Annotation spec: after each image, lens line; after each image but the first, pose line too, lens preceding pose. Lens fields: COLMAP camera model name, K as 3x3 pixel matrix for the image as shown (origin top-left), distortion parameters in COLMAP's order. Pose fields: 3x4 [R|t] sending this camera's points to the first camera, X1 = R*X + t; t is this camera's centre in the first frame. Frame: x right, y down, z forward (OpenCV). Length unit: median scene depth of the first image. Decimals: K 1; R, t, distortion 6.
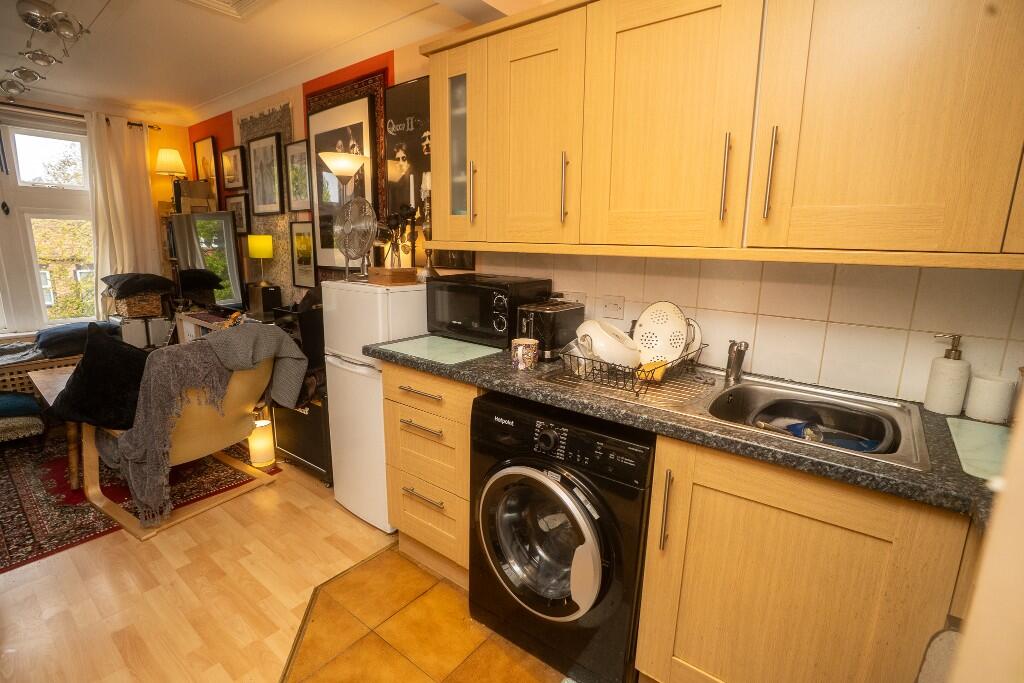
lens RADIAL K [[478.9, 0, 507.9], [0, 478.9, 340.4], [0, 0, 1]] dist [-0.080200, 0.032758]
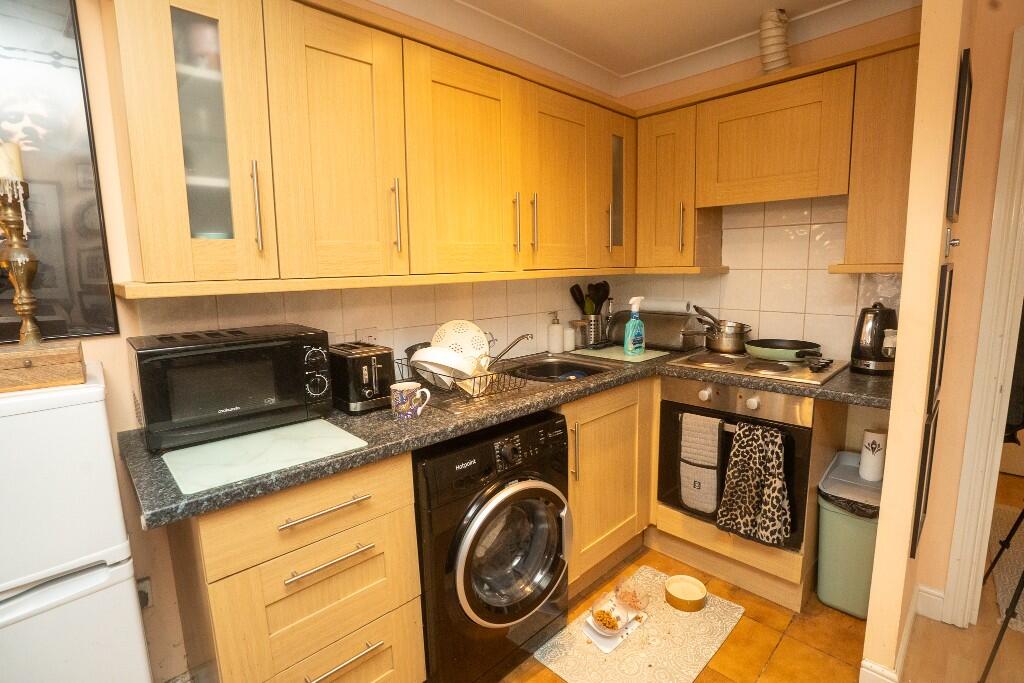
lens RADIAL K [[478.9, 0, 507.9], [0, 478.9, 340.4], [0, 0, 1]] dist [-0.080200, 0.032758]
pose [[0.141614, -0.159996, 0.976907, -0.893096], [0.230560, 0.965044, 0.124631, -0.165370], [-0.962698, 0.207587, 0.173552, 0.746009]]
